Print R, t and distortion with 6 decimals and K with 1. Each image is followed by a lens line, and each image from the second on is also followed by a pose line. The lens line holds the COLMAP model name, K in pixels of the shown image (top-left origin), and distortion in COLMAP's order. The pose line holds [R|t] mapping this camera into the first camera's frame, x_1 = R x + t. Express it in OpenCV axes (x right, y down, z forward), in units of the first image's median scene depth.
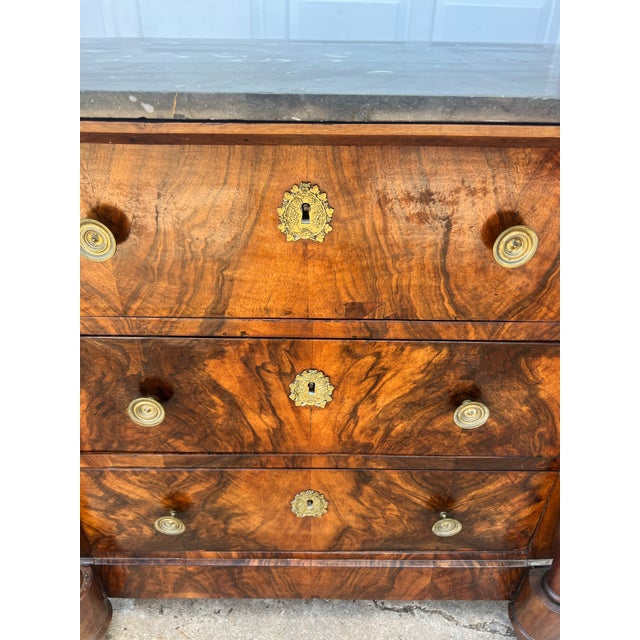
lens RADIAL K [[480.7, 0, 320.8], [0, 480.7, 322.9], [0, 0, 1]] dist [0.049929, -0.059444]
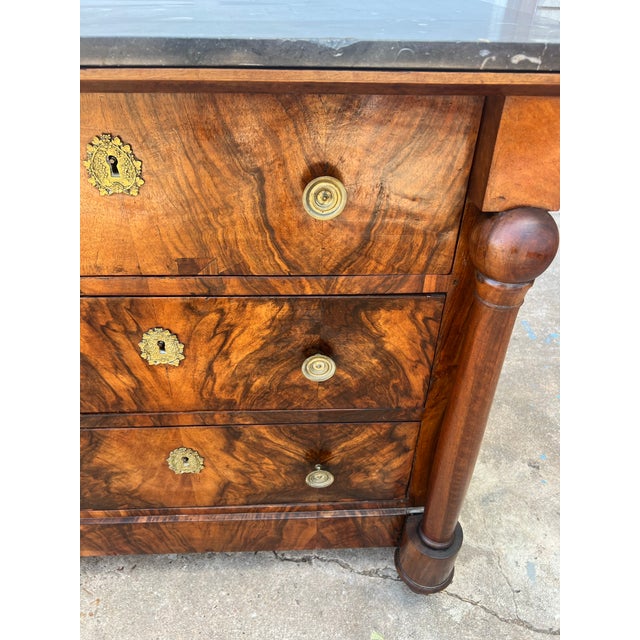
lens RADIAL K [[480.7, 0, 319.9], [0, 480.7, 325.0], [0, 0, 1]] dist [0.049929, -0.059444]
pose [[0.999363, -0.021537, 0.028468, 0.280783], [0.019803, 0.998009, 0.059878, 0.036275], [-0.029701, -0.059276, 0.997800, -0.017291]]
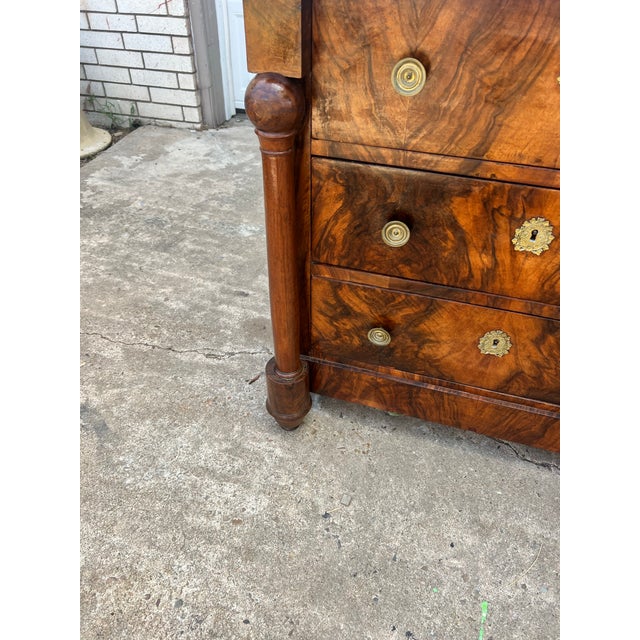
lens RADIAL K [[480.7, 0, 320.2], [0, 480.7, 324.6], [0, 0, 1]] dist [0.049929, -0.059444]
pose [[0.957138, 0.191119, -0.217626, -0.221087], [-0.159389, 0.974942, 0.155187, 0.247351], [0.241832, -0.113848, 0.963616, -0.314151]]
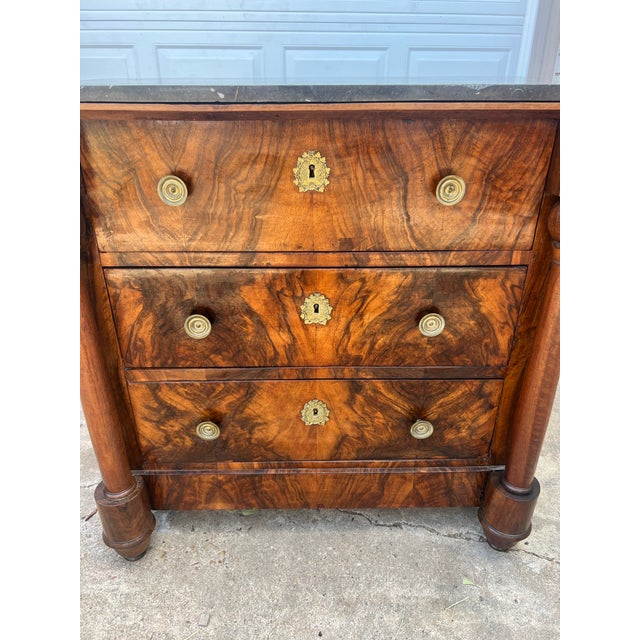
lens RADIAL K [[480.7, 0, 313.8], [0, 480.7, 327.8], [0, 0, 1]] dist [0.049929, -0.059444]
pose [[0.999828, -0.018565, -0.000115, -0.026629], [0.018457, 0.994671, -0.101431, 0.326918], [0.001997, 0.101411, 0.994843, -0.365055]]
